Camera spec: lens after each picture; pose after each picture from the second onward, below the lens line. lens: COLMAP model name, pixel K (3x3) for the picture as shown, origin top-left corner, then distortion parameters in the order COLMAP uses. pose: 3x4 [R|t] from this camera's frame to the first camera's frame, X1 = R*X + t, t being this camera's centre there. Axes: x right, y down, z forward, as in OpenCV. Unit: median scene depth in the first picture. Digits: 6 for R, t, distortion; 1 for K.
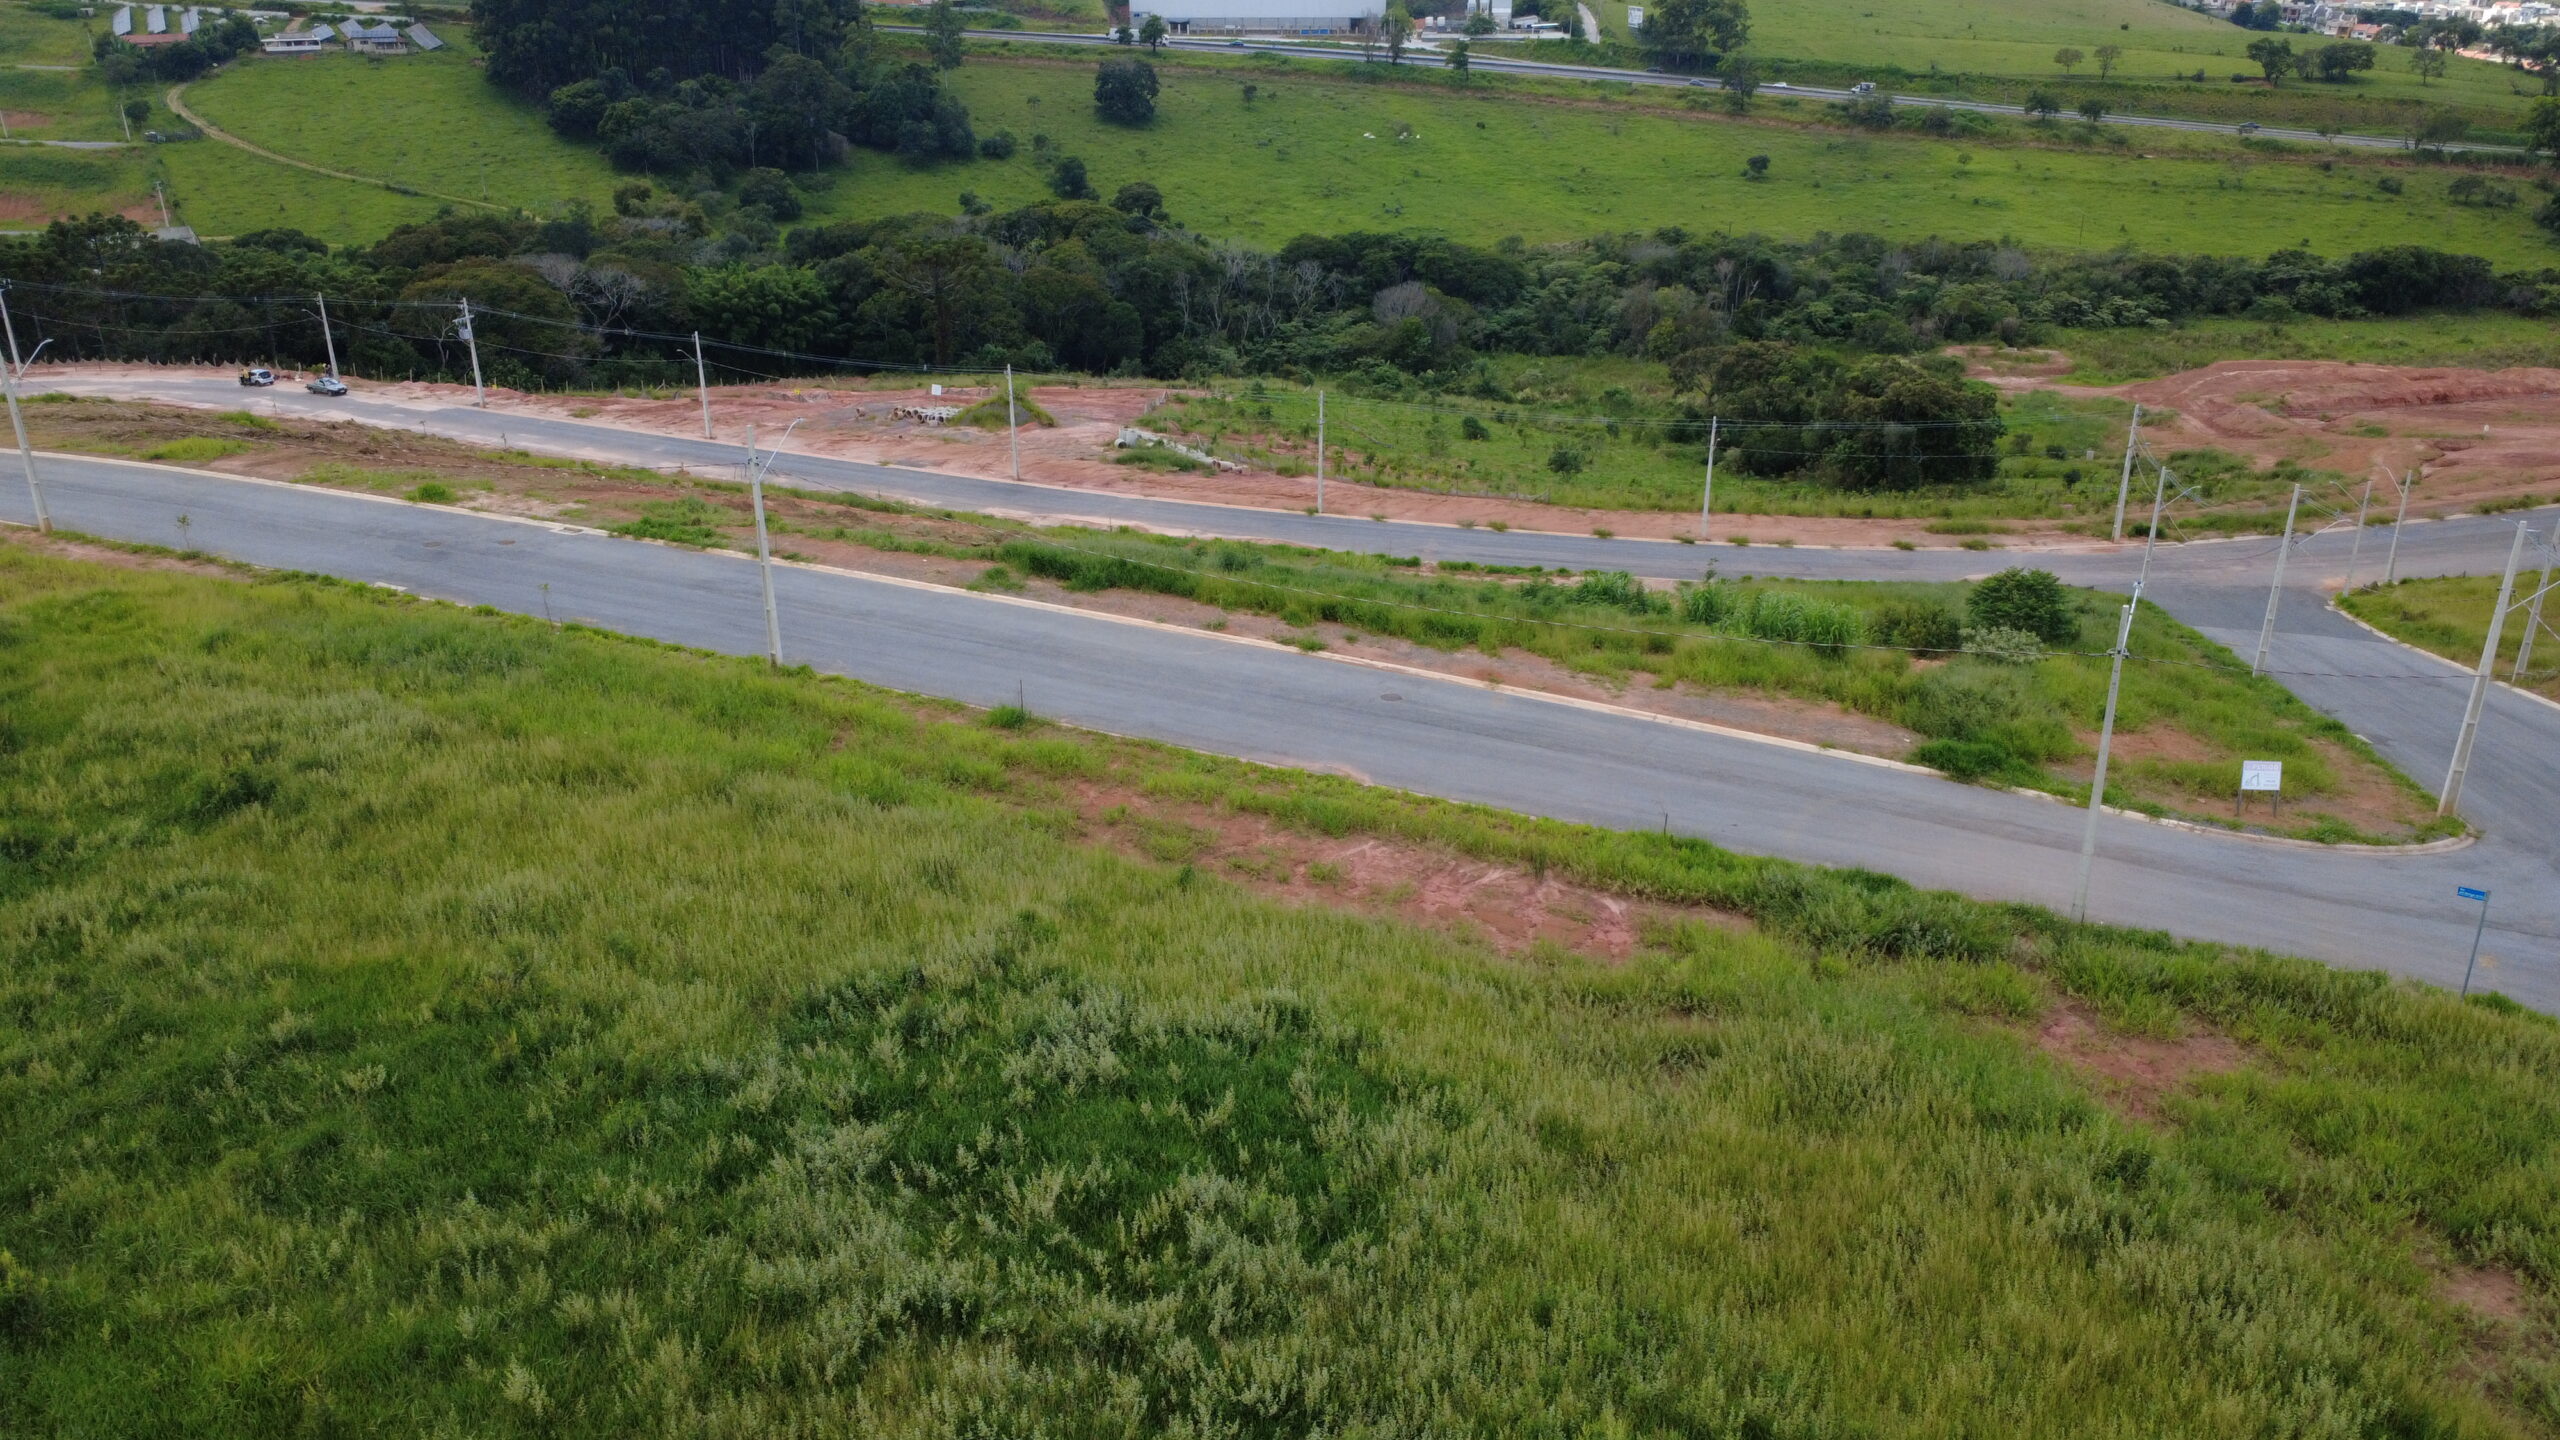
lens RADIAL K [[1861.9, 0, 1280.0], [0, 1861.9, 720.0], [0, 0, 1]] dist [-0.001213, 0.000064]
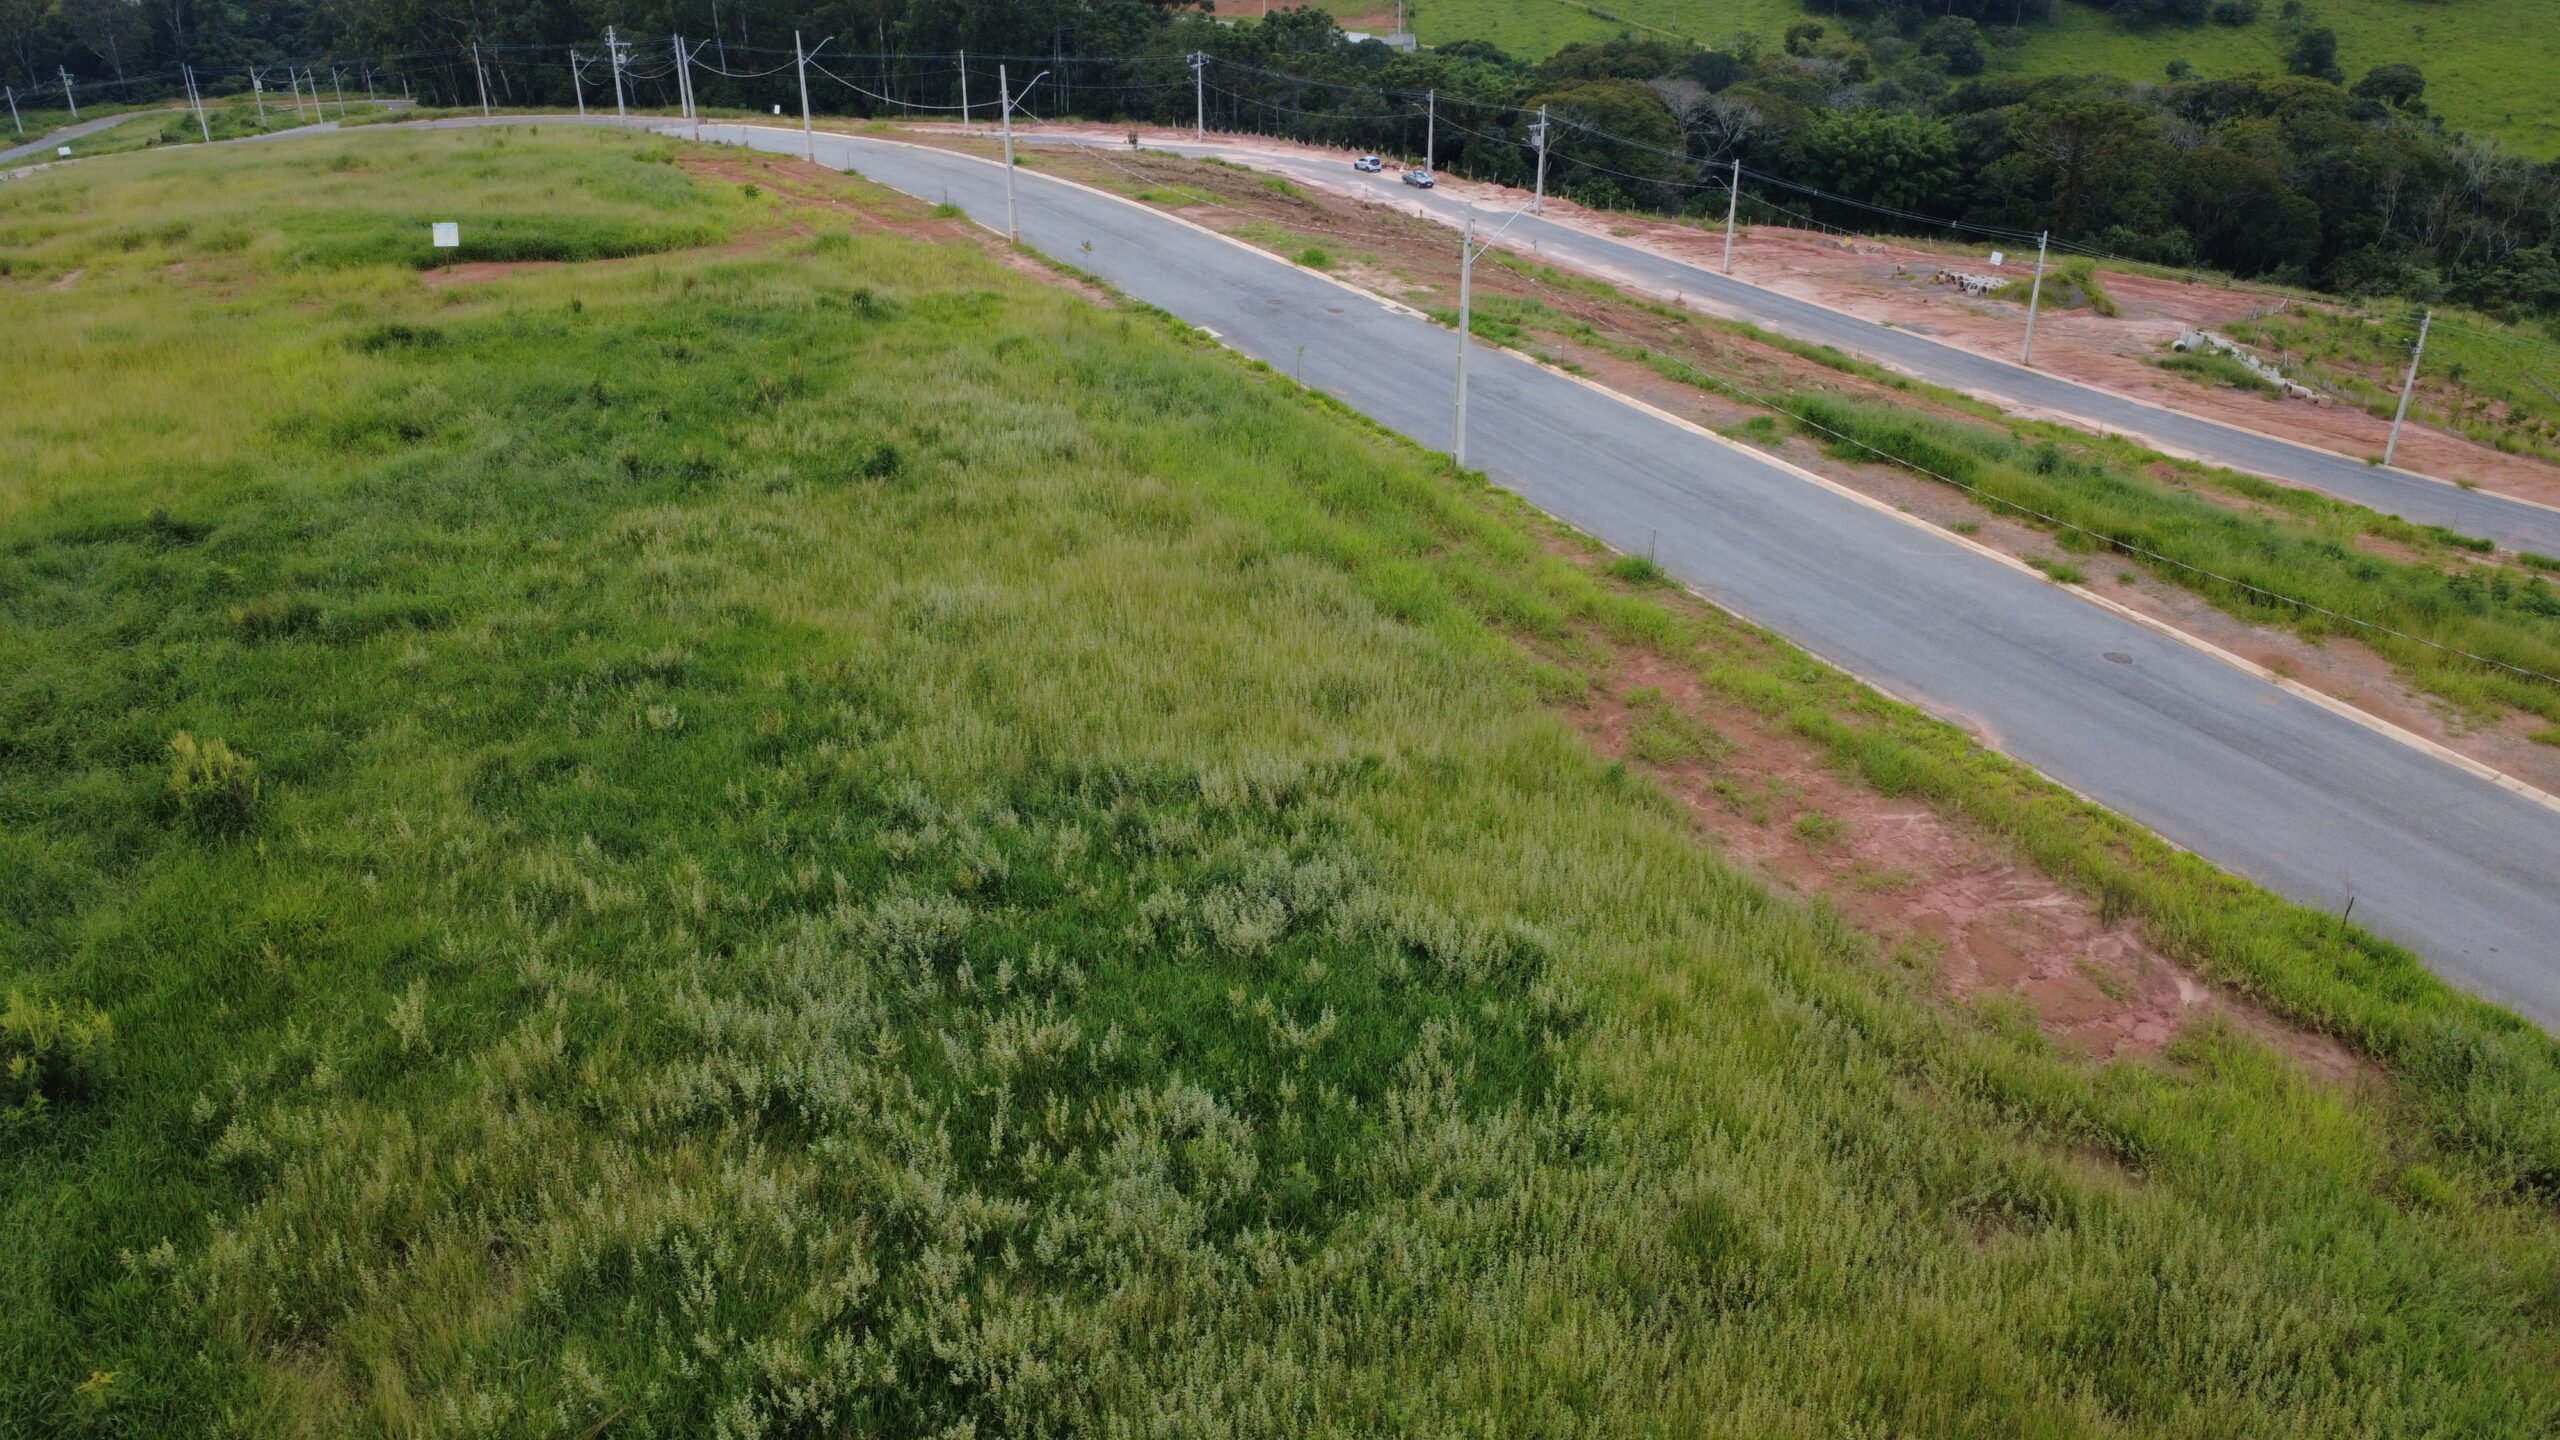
lens RADIAL K [[1861.9, 0, 1280.0], [0, 1861.9, 720.0], [0, 0, 1]] dist [-0.001213, 0.000064]
pose [[0.815466, 0.261730, -0.516248, 0.077432], [-0.225203, 0.965113, 0.133567, -0.005208], [0.533196, 0.007341, 0.845960, 0.073346]]
